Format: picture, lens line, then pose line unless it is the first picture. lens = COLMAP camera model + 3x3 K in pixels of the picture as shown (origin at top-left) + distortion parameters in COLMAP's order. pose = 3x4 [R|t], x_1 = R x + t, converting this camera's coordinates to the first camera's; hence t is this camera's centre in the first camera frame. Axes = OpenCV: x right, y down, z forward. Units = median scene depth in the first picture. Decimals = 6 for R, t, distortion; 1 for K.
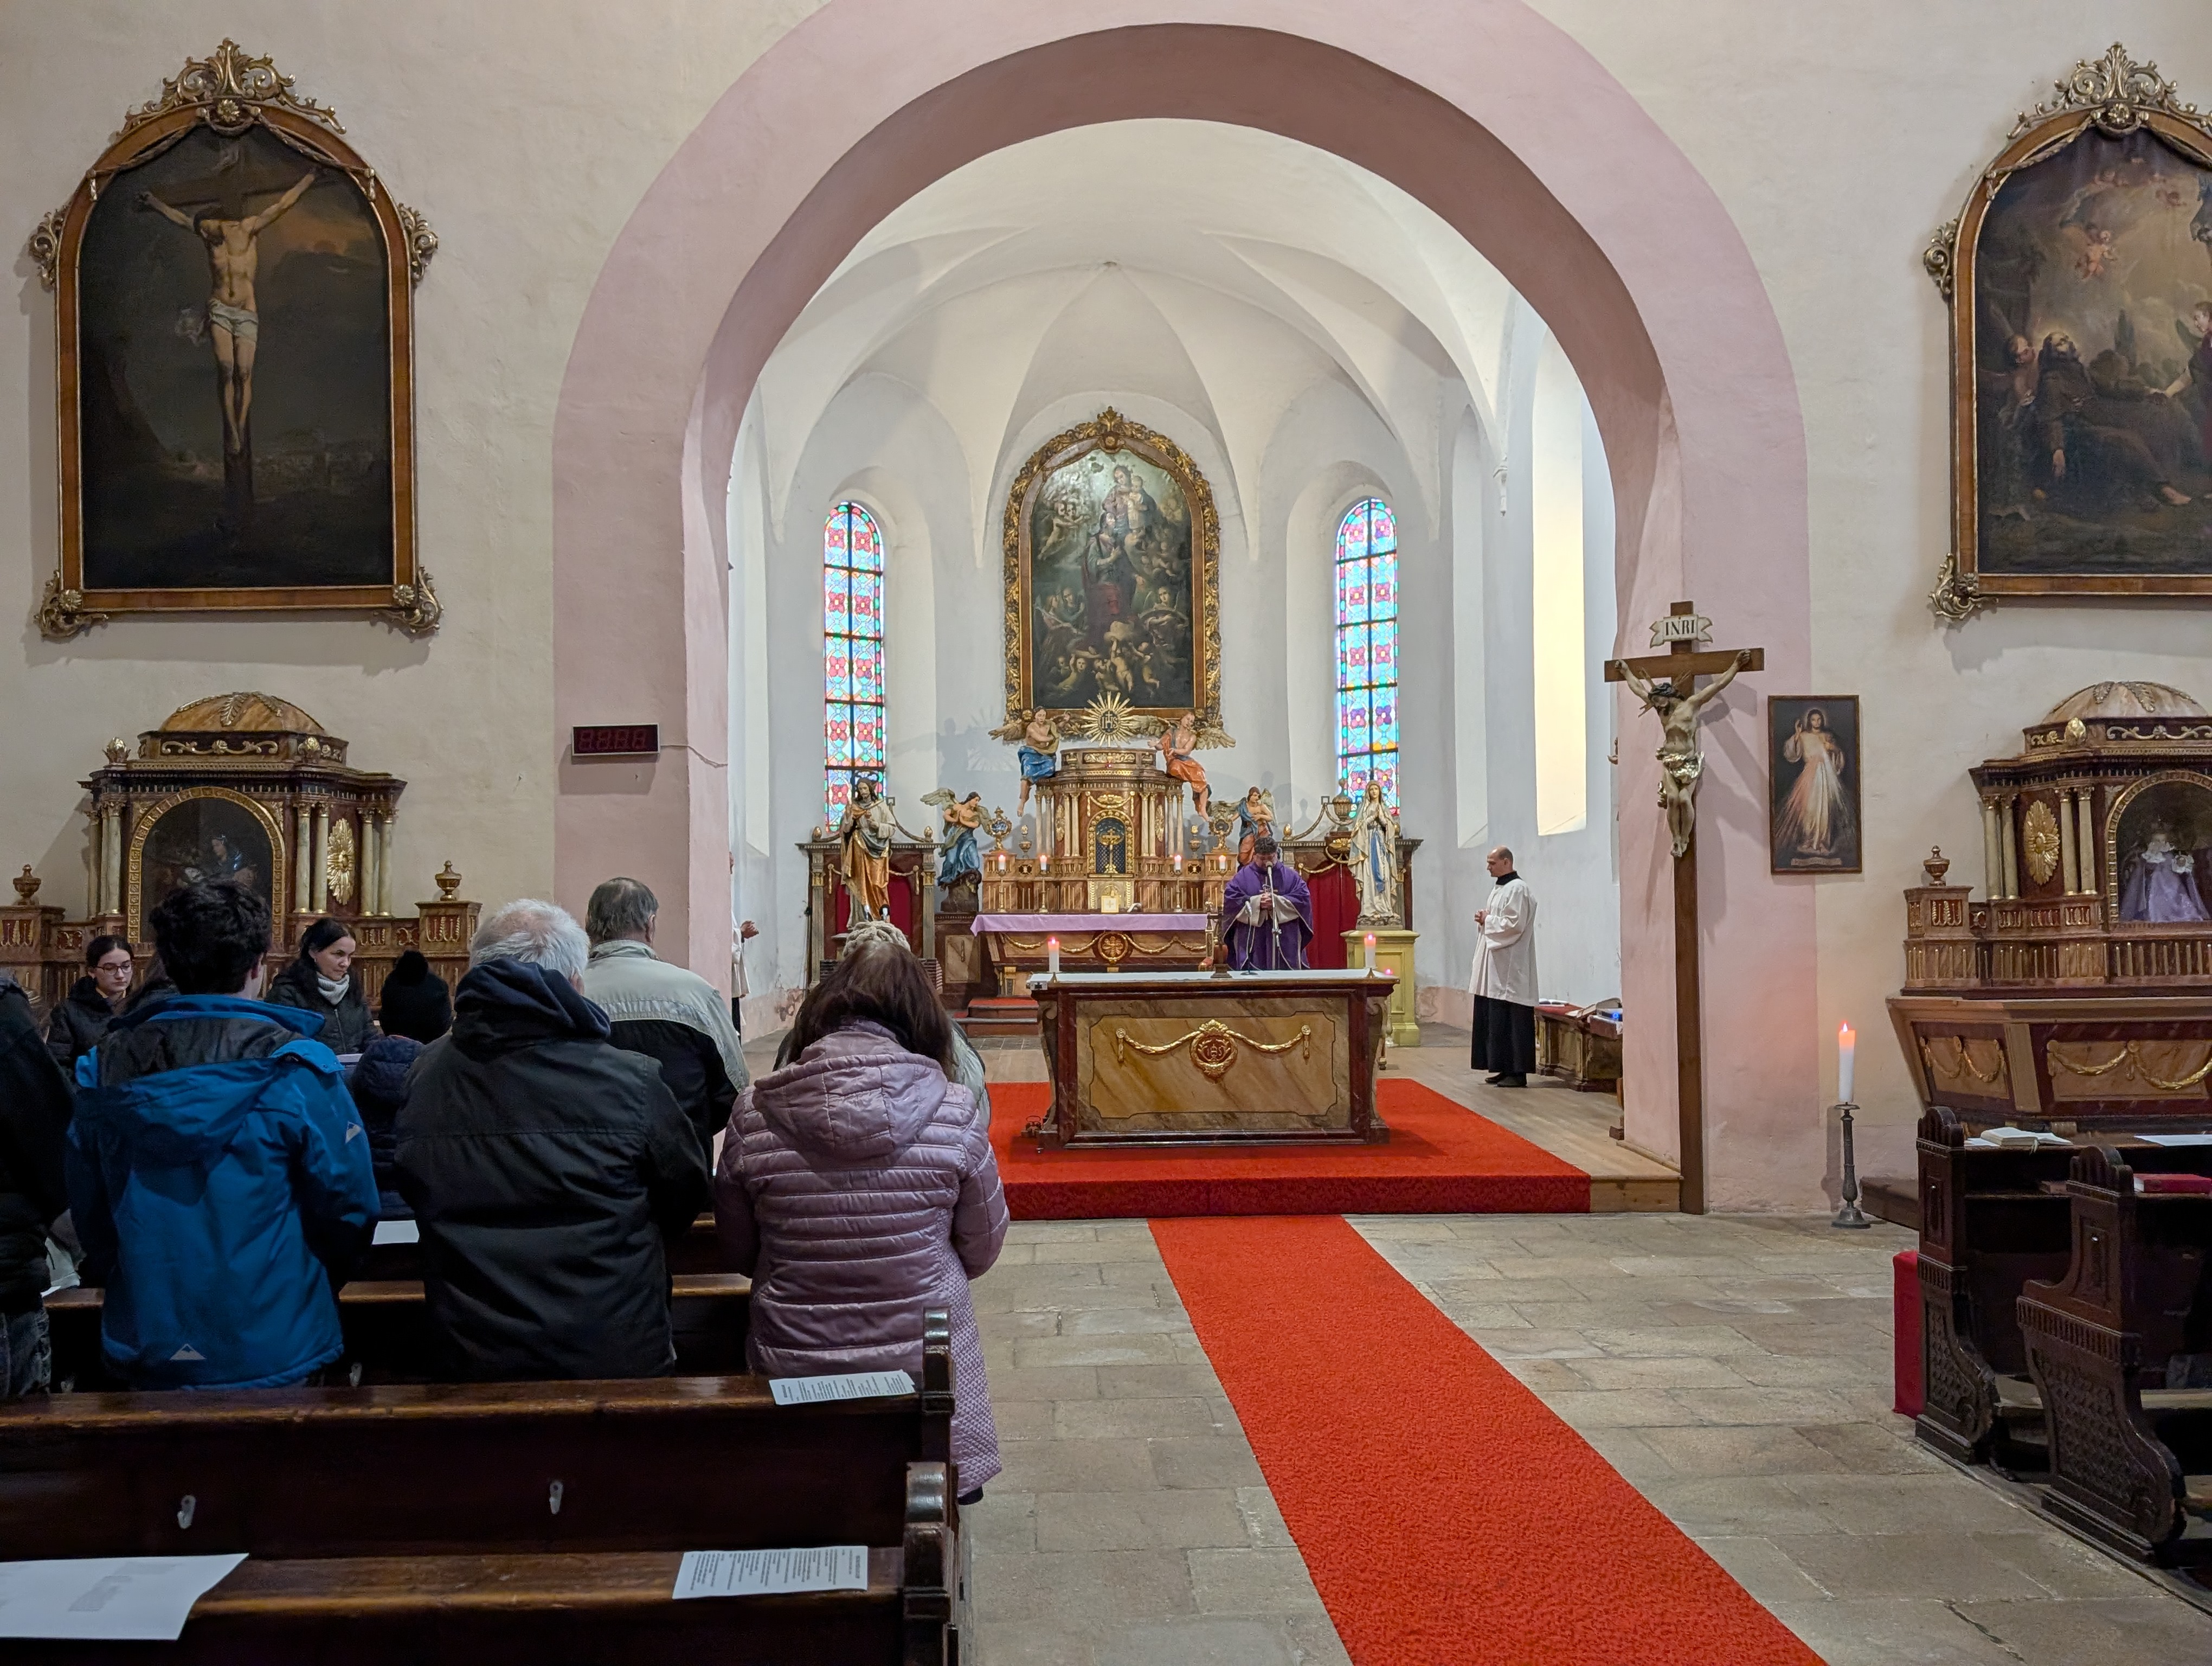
lens RADIAL K [[2039.4, 0, 1114.3], [0, 2039.4, 906.8], [0, 0, 1]] dist [0.010630, -0.019603]
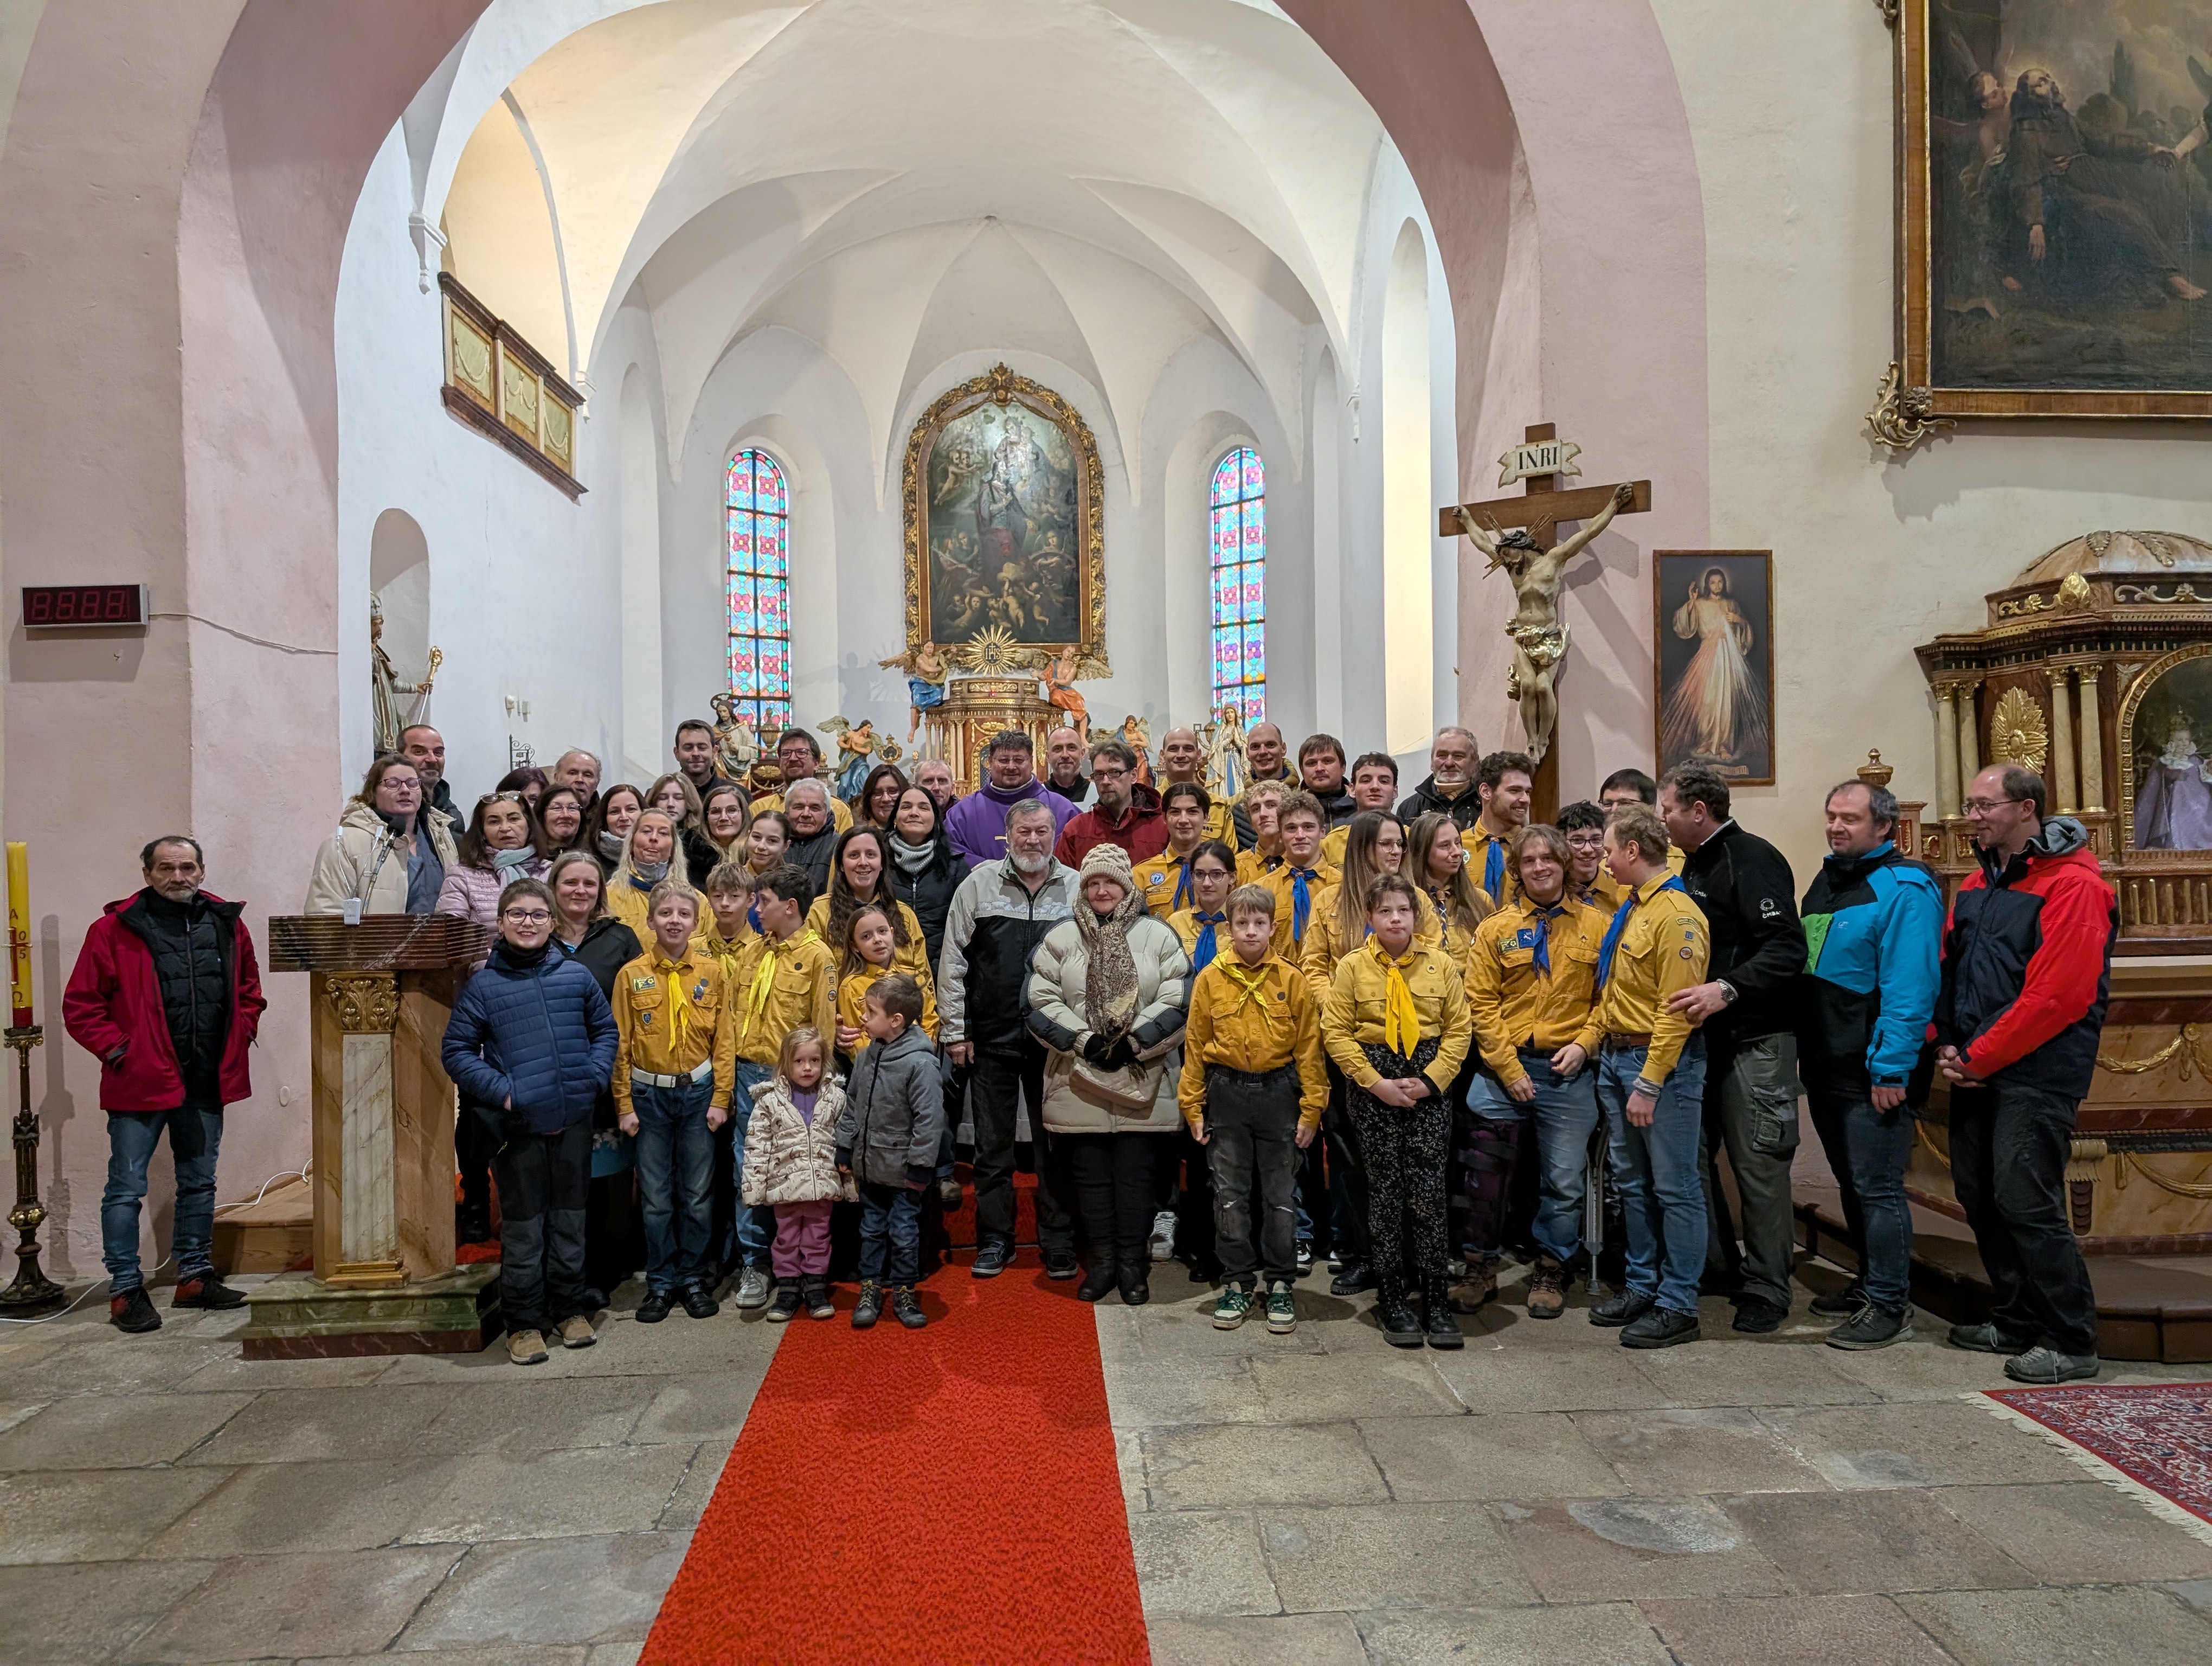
lens RADIAL K [[1591.3, 0, 1119.2], [0, 1591.3, 858.3], [0, 0, 1]] dist [0.008781, -0.004457]
pose [[0.999749, -0.003184, 0.022171, 0.106112], [0.002726, 0.999783, 0.020671, -0.002290], [-0.022232, -0.020606, 0.999540, 0.401028]]
